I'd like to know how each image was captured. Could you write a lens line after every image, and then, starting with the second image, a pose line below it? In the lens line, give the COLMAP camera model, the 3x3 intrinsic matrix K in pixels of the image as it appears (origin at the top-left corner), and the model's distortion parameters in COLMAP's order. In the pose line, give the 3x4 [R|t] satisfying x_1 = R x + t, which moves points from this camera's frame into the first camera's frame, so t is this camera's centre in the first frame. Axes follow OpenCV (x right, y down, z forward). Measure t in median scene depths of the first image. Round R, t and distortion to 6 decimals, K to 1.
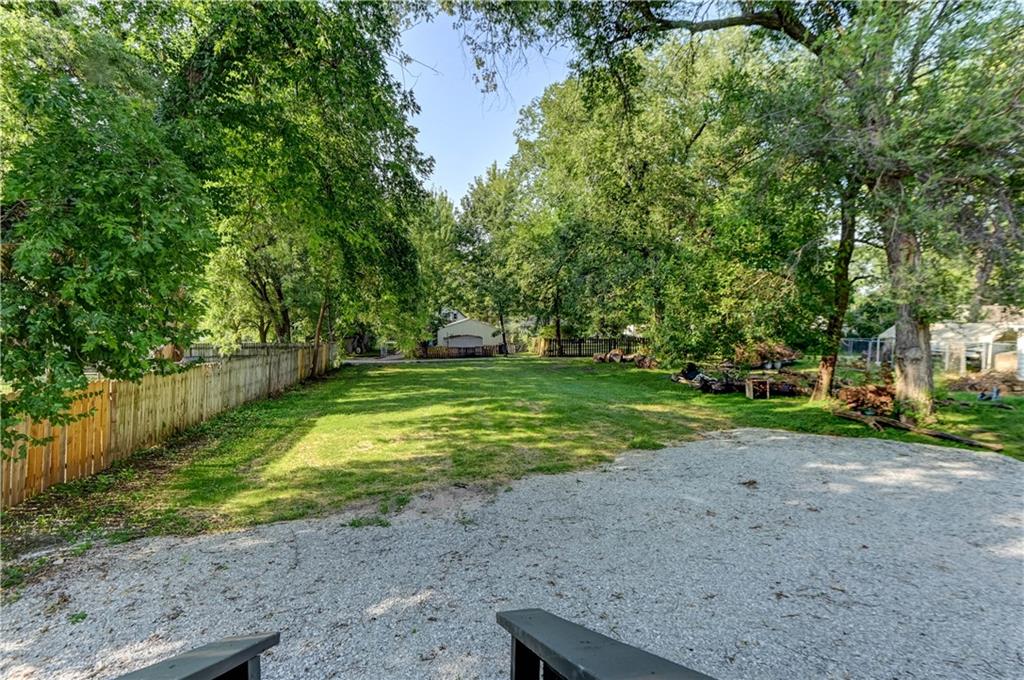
lens RADIAL K [[463.9, 0, 517.7], [0, 463.9, 338.9], [0, 0, 1]] dist [-0.001301, -0.000161]
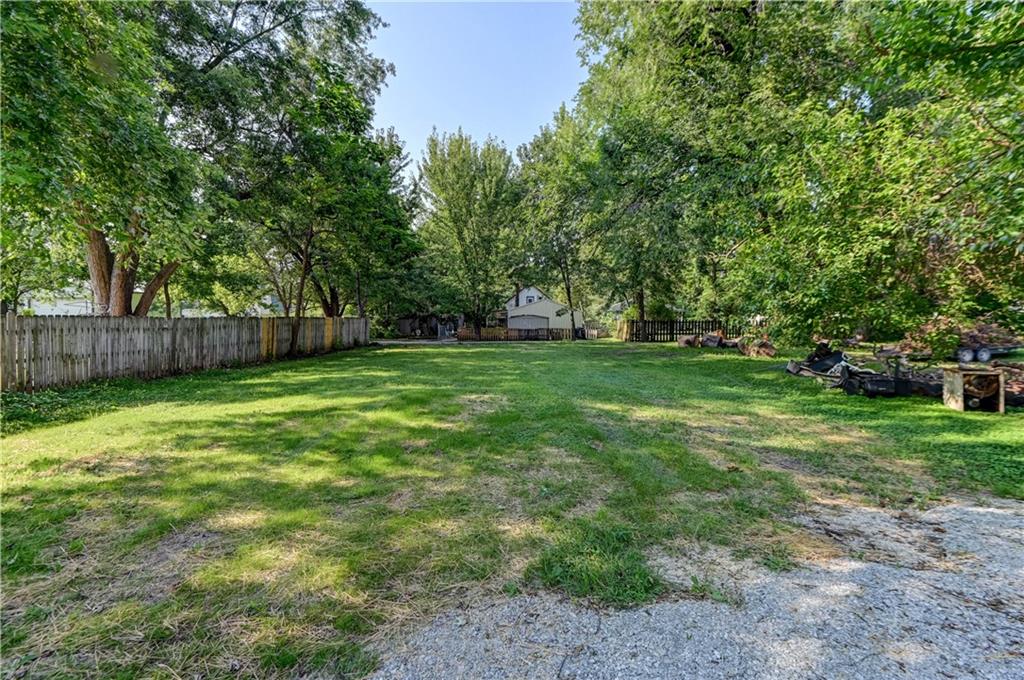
lens RADIAL K [[463.9, 0, 517.7], [0, 463.9, 338.9], [0, 0, 1]] dist [-0.001301, -0.000161]
pose [[0.971210, 0.012462, -0.237897, 0.079056], [-0.008332, 0.999797, 0.018359, 0.022553], [0.238078, -0.015848, 0.971117, 0.196571]]
